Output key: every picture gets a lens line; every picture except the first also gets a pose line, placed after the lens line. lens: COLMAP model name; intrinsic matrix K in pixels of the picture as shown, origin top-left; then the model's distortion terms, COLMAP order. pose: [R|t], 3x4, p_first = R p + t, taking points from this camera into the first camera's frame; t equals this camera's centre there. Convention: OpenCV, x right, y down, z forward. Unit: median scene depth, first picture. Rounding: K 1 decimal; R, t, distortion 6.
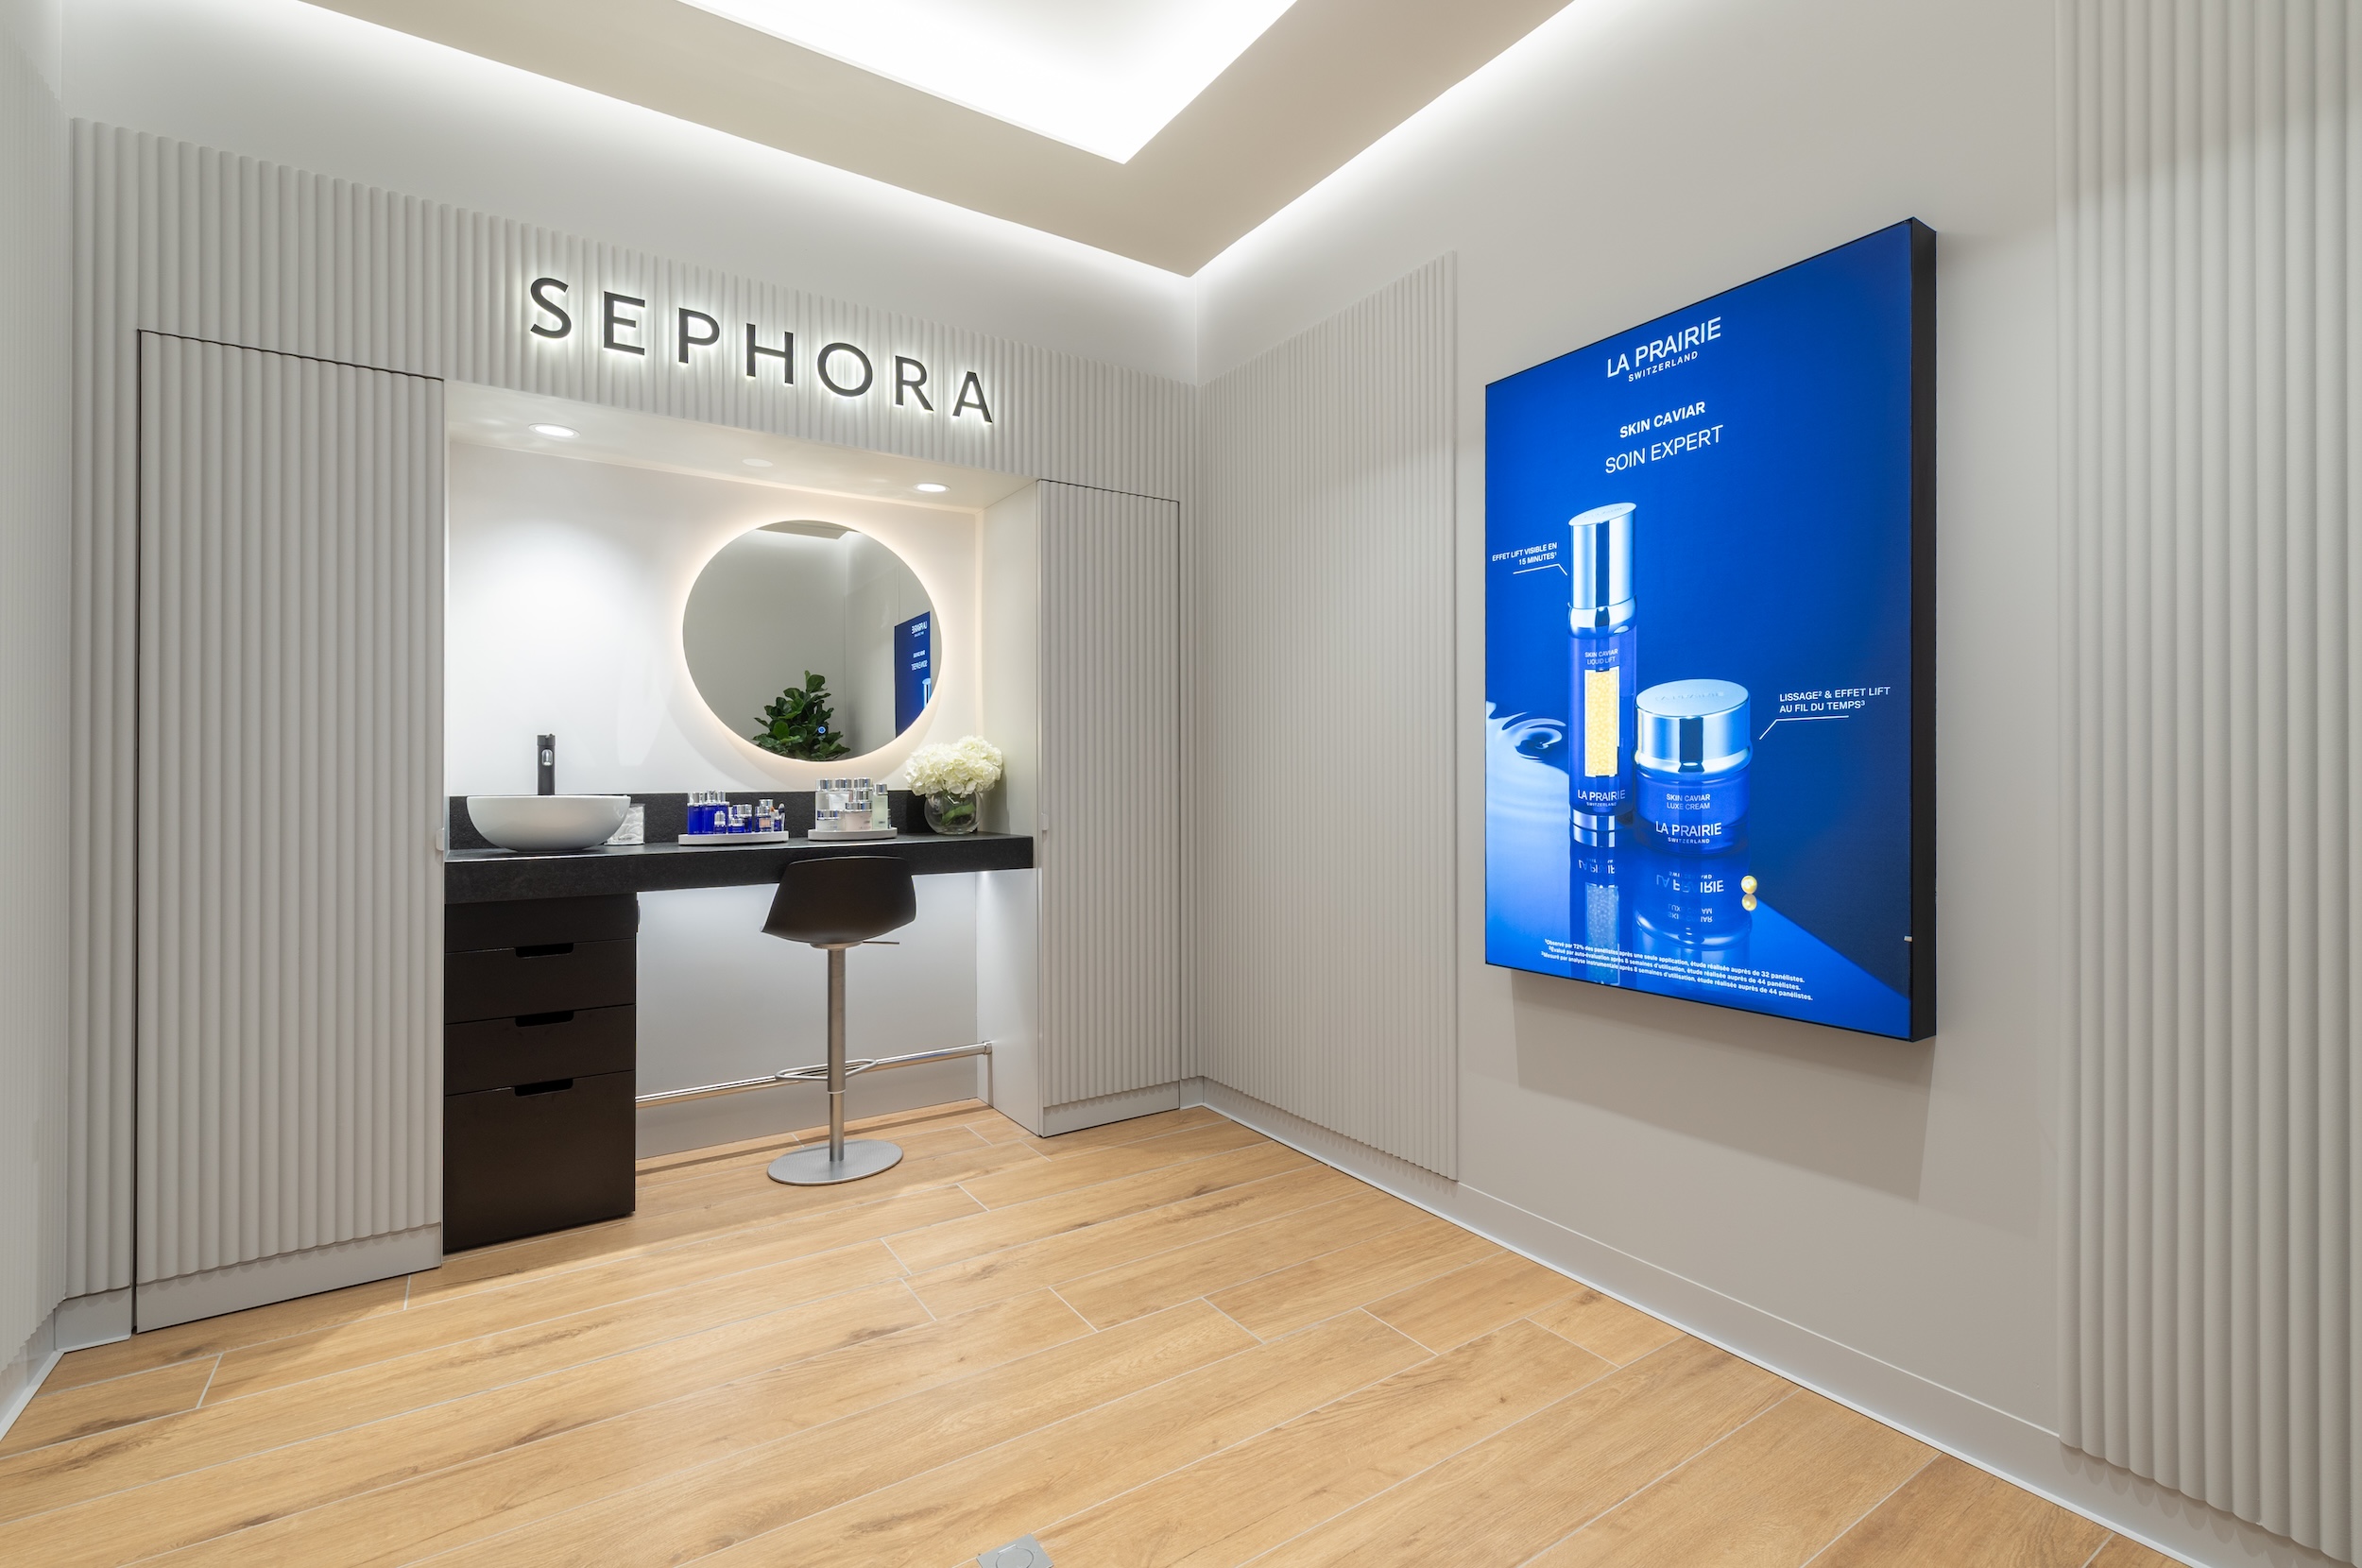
lens RADIAL K [[1021.0, 0, 1241.8], [0, 1021.0, 782.0], [0, 0, 1]] dist [-0.001564, -0.000197]
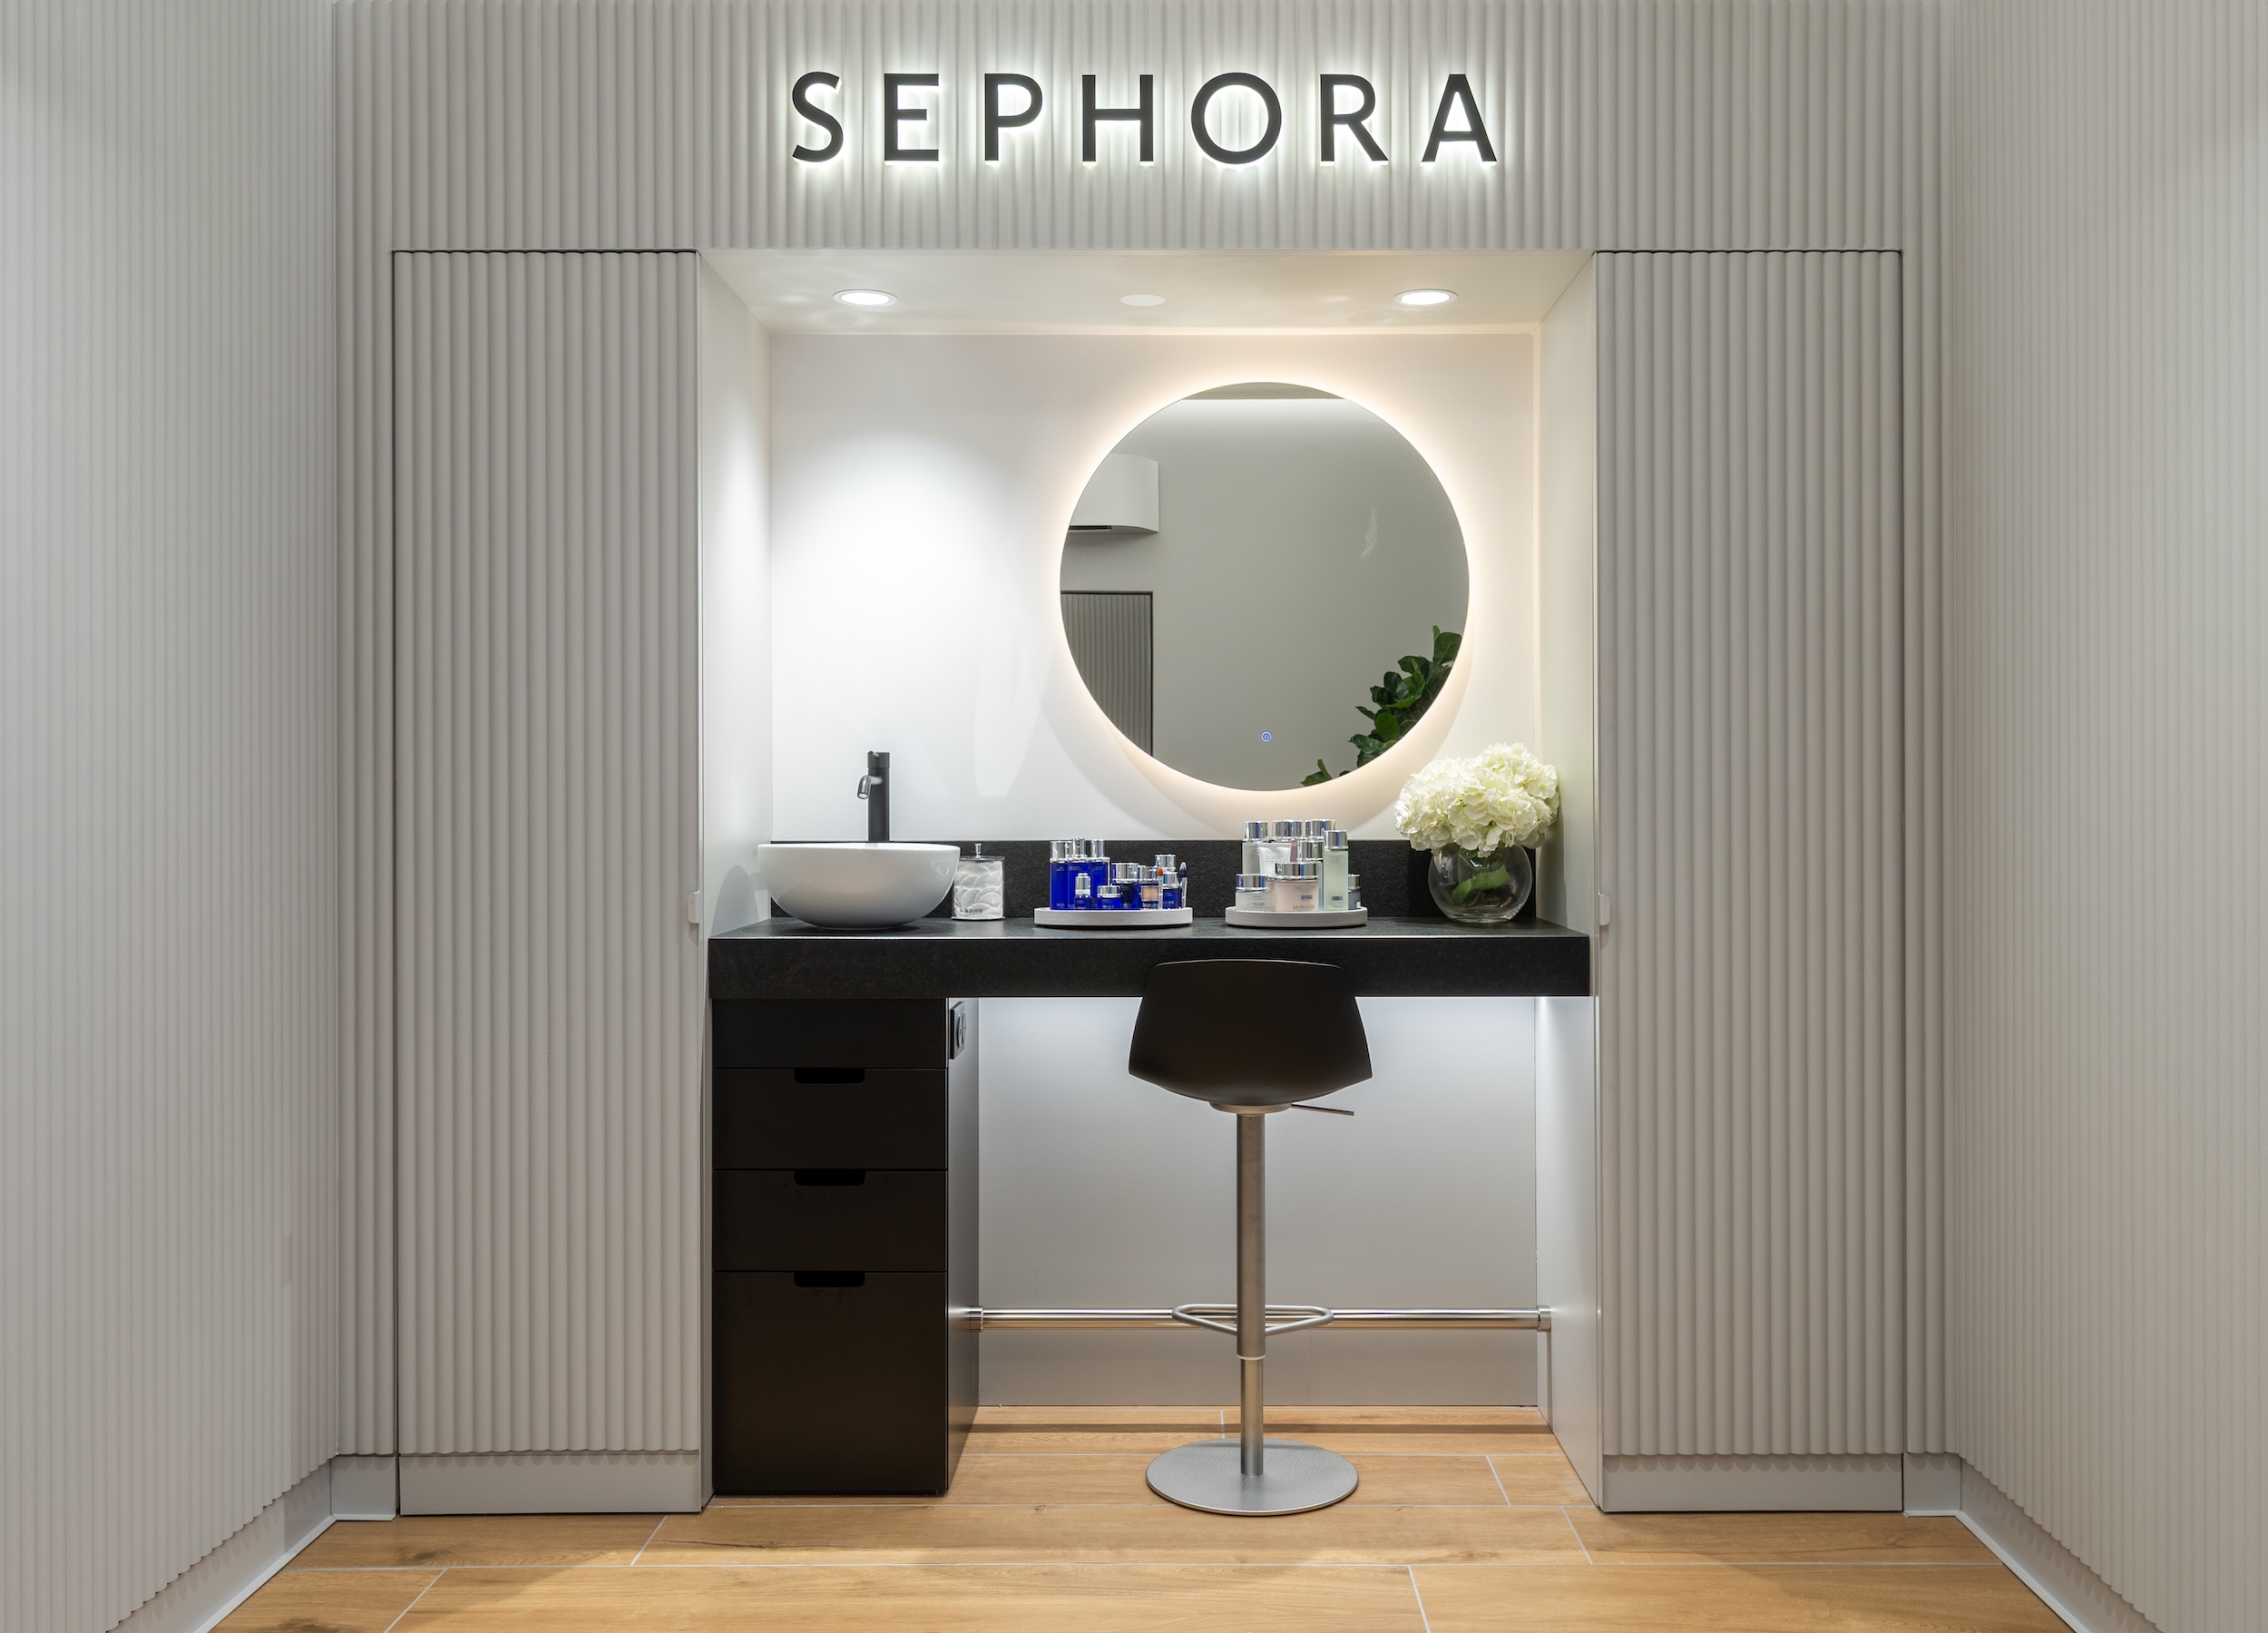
lens RADIAL K [[1812.6, 0, 1134.0], [0, 1812.6, 816.5], [0, 0, 1]] dist [-0.003425, 0.001616]
pose [[0.831889, 0.009050, -0.554869, 0.126575], [-0.006996, 0.999959, 0.005821, -0.012424], [0.554899, -0.000960, 0.831917, 0.103602]]
